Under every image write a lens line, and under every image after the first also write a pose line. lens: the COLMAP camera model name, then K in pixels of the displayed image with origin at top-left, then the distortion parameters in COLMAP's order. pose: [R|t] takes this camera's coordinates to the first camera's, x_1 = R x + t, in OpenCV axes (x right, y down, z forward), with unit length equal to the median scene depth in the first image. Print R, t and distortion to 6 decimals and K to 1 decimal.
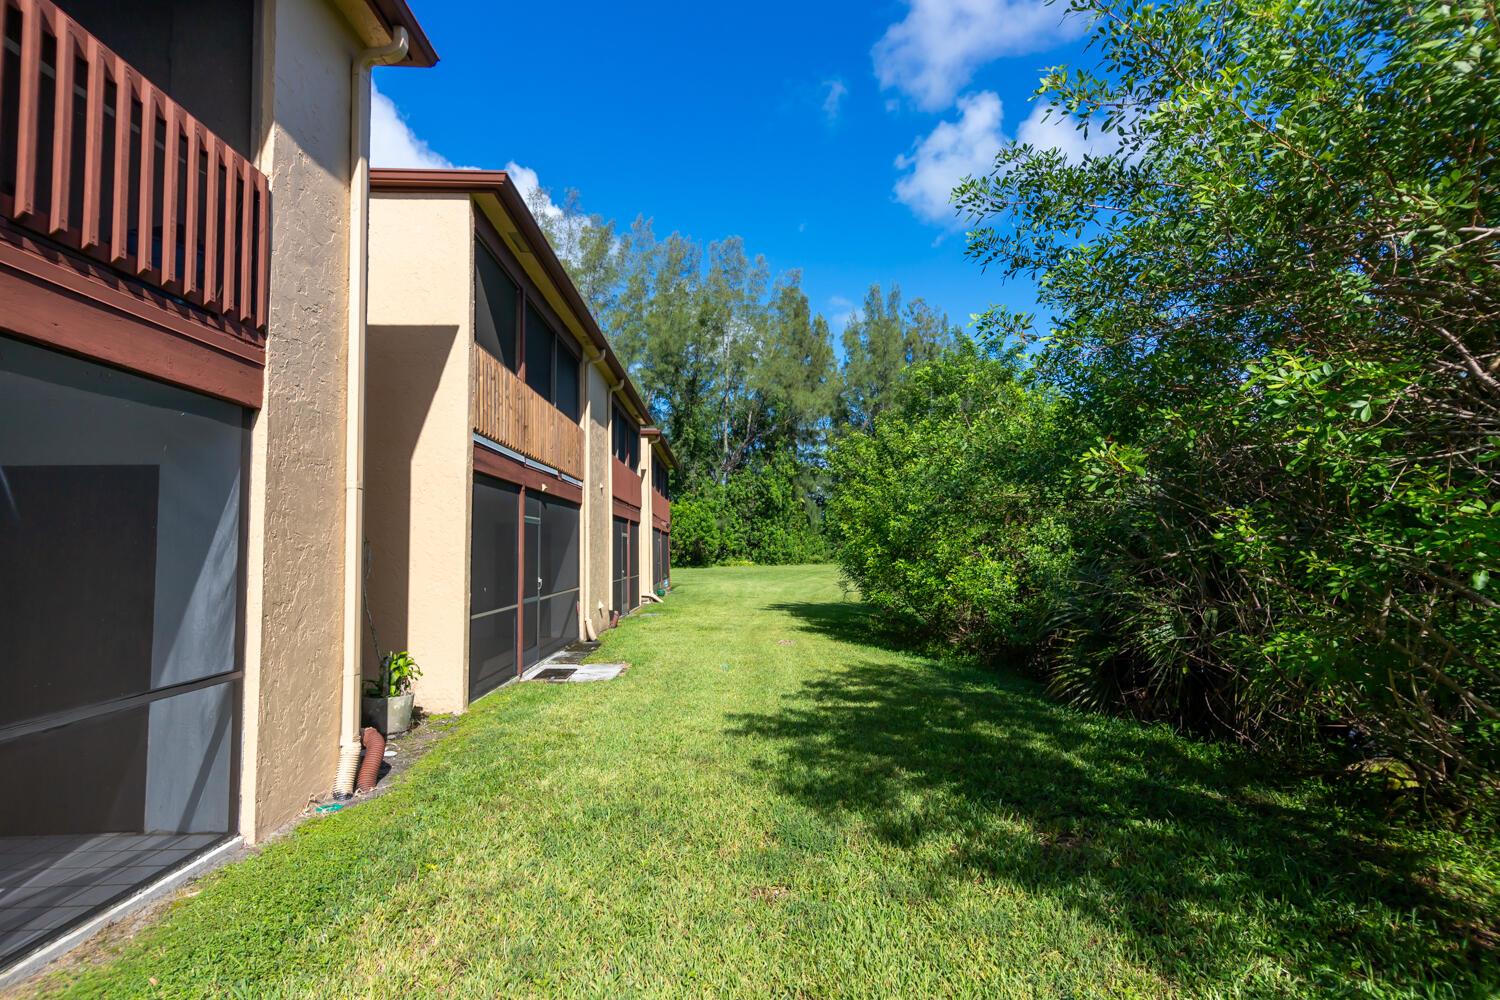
lens RADIAL K [[747.9, 0, 750.0], [0, 747.9, 500.0], [0, 0, 1]] dist [0.026001, -0.000807]
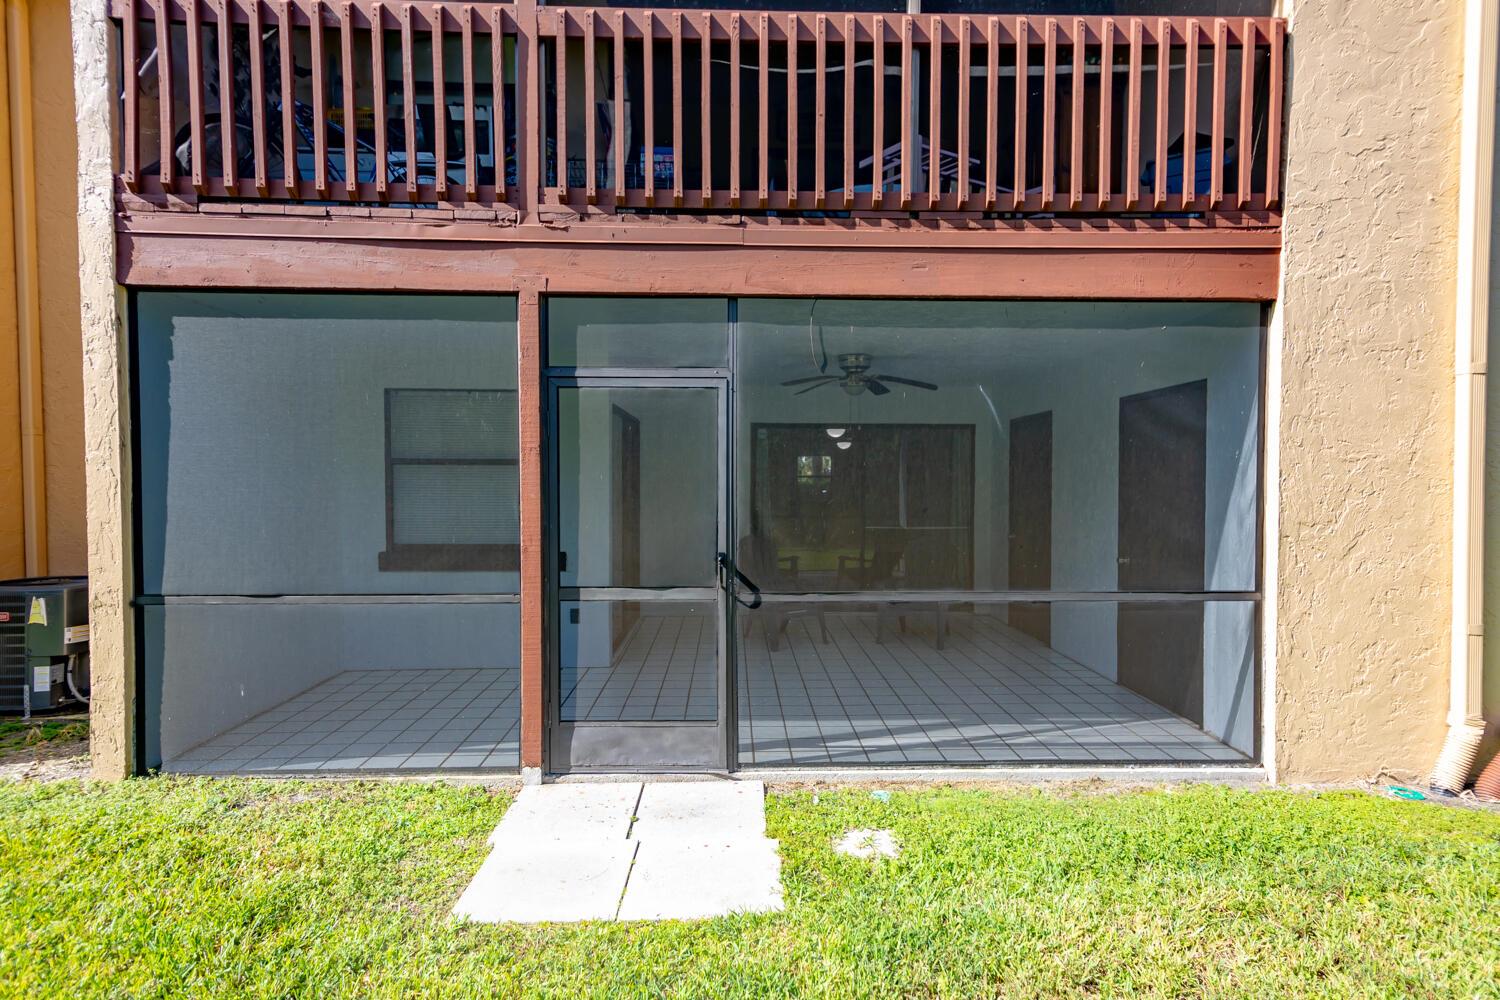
lens RADIAL K [[747.9, 0, 750.0], [0, 747.9, 500.0], [0, 0, 1]] dist [0.026001, -0.000807]
pose [[0.000160, 0.033897, -0.999425, 0.239396], [0.065145, 0.997302, 0.033836, 0.041786], [0.997876, -0.065113, -0.002048, 0.389939]]
